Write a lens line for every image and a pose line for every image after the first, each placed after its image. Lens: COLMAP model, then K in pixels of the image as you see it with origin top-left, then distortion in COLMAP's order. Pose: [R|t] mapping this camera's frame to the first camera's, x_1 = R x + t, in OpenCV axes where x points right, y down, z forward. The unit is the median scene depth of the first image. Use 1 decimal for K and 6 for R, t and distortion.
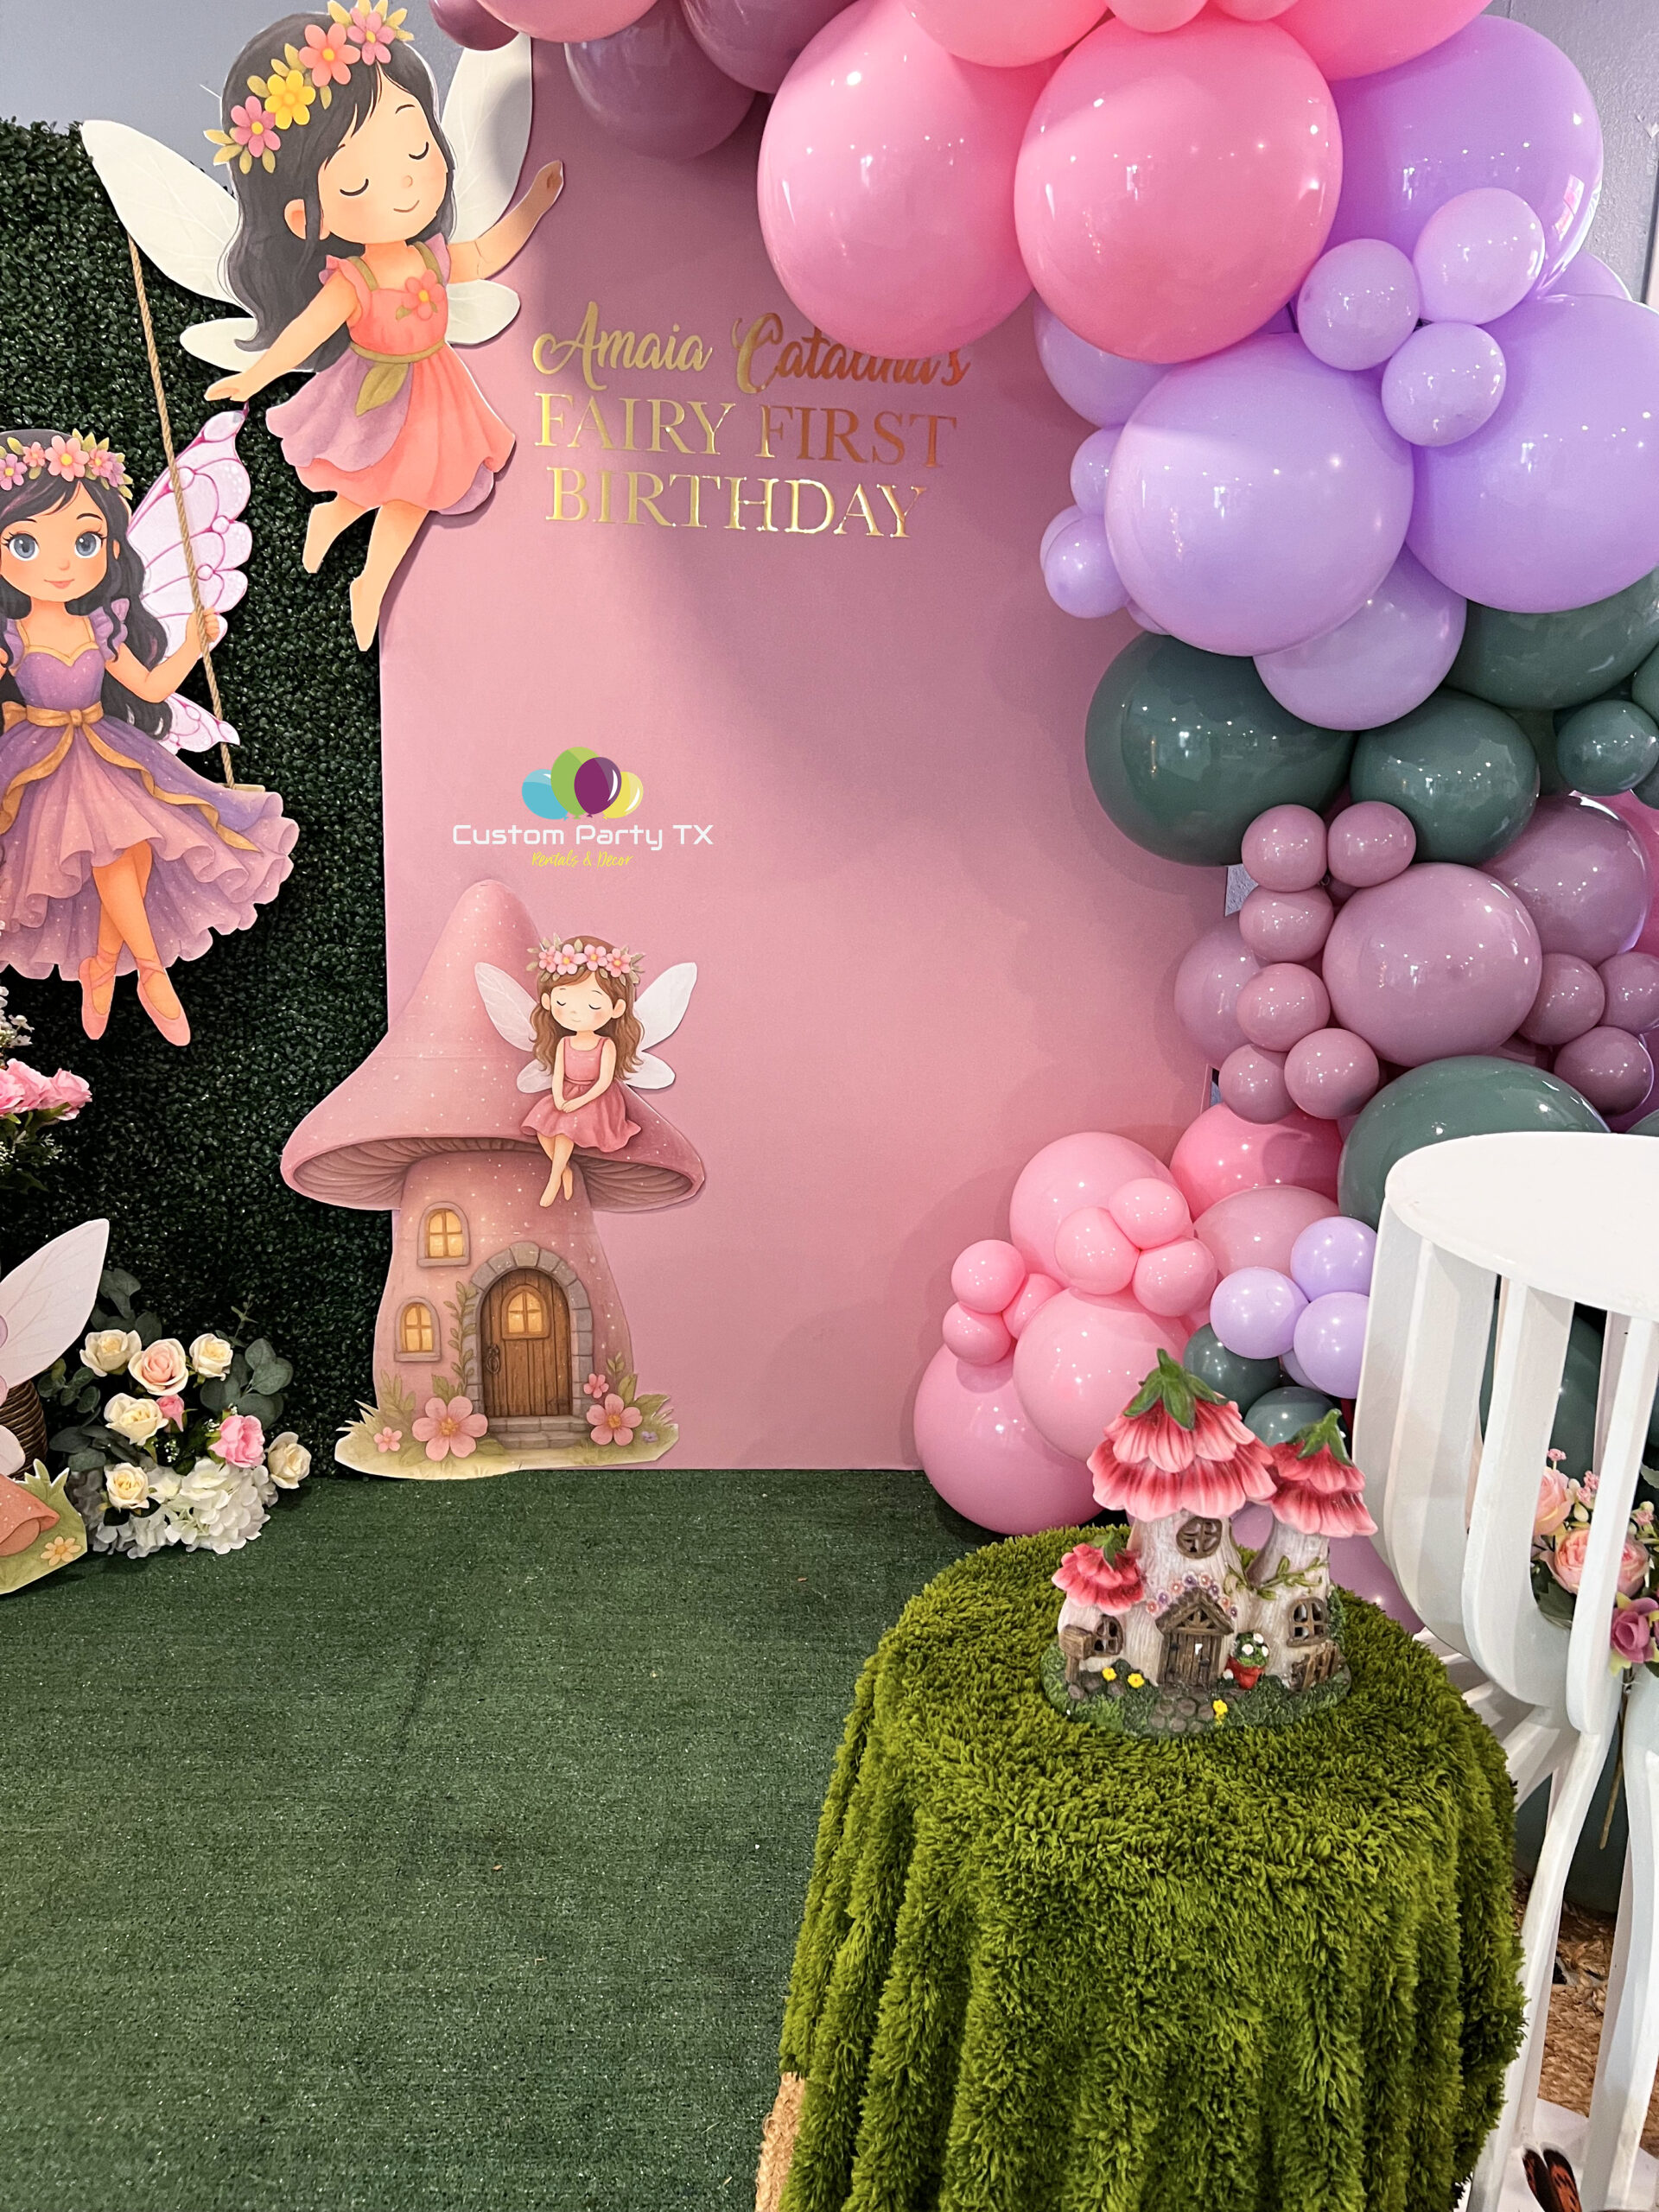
lens RADIAL K [[1696.7, 0, 829.5], [0, 1696.7, 1106.0], [0, 0, 1]] dist [0.085554, -0.112322]
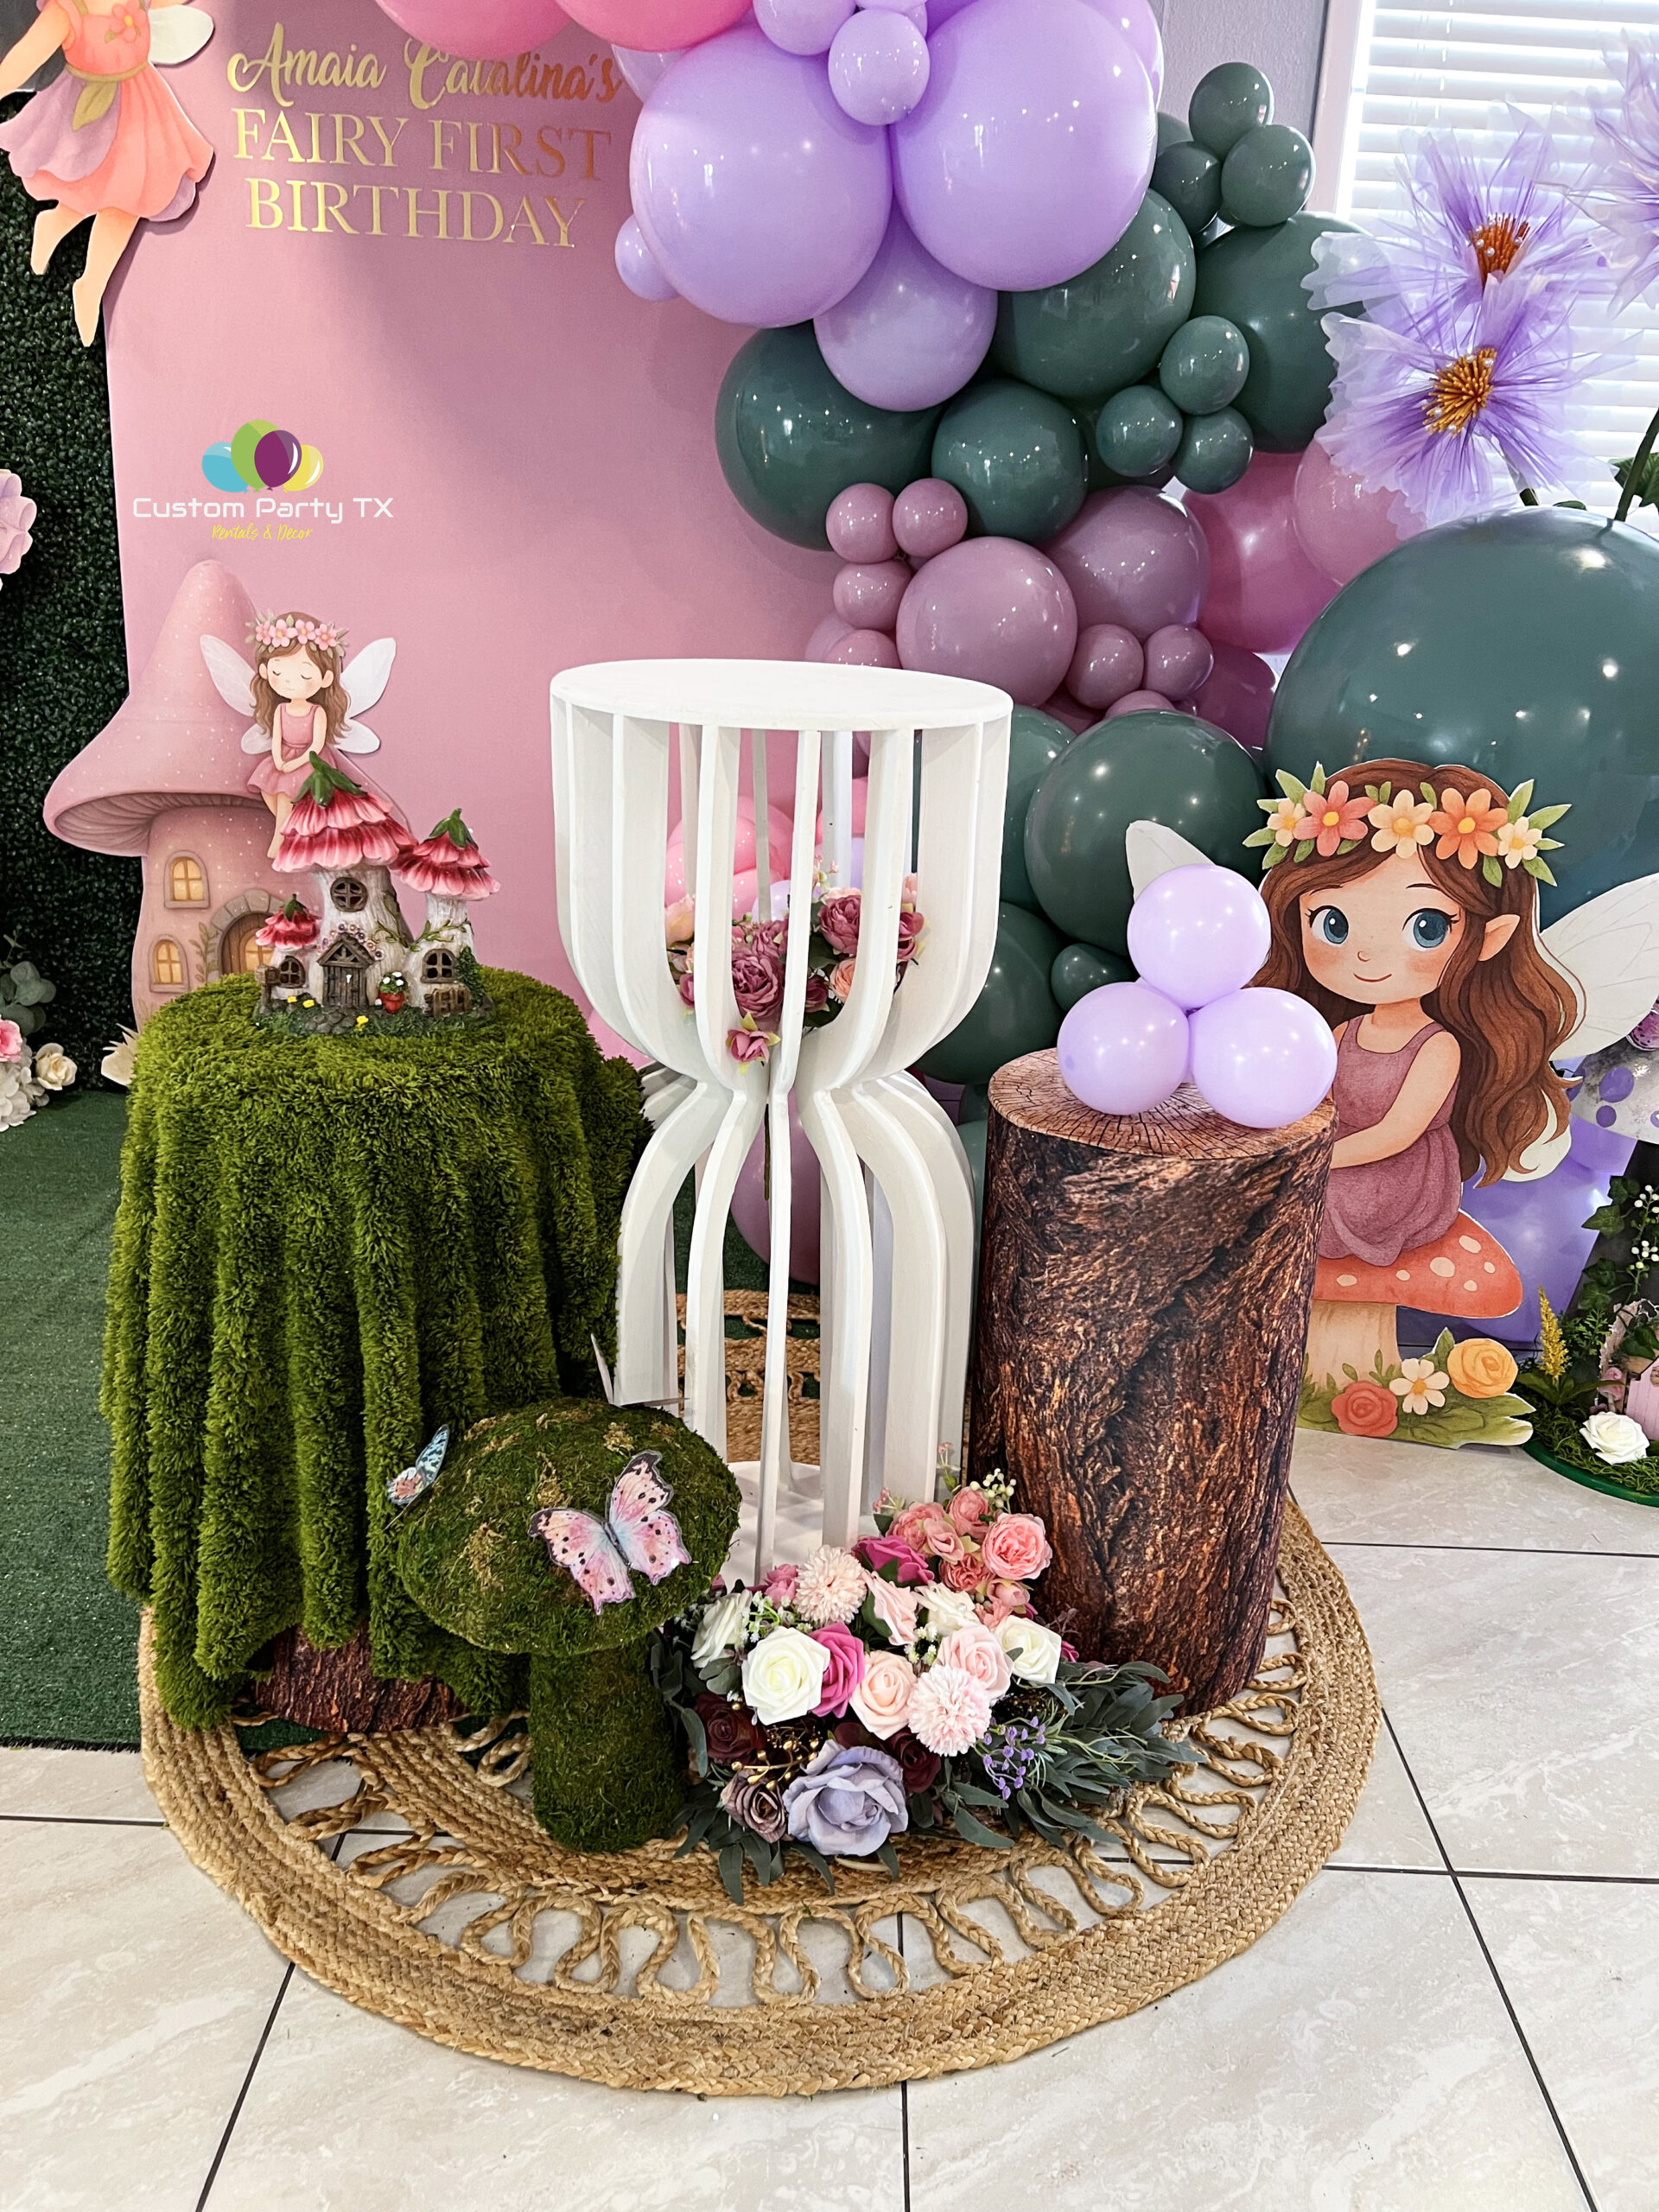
lens RADIAL K [[1702.5, 0, 829.5], [0, 1702.5, 1106.0], [0, 0, 1]] dist [0.041869, -0.039268]
pose [[0.998006, 0.027226, -0.056950, 0.289996], [-0.022450, 0.996306, 0.082885, 0.127289], [0.058996, -0.081441, 0.994931, -0.143645]]
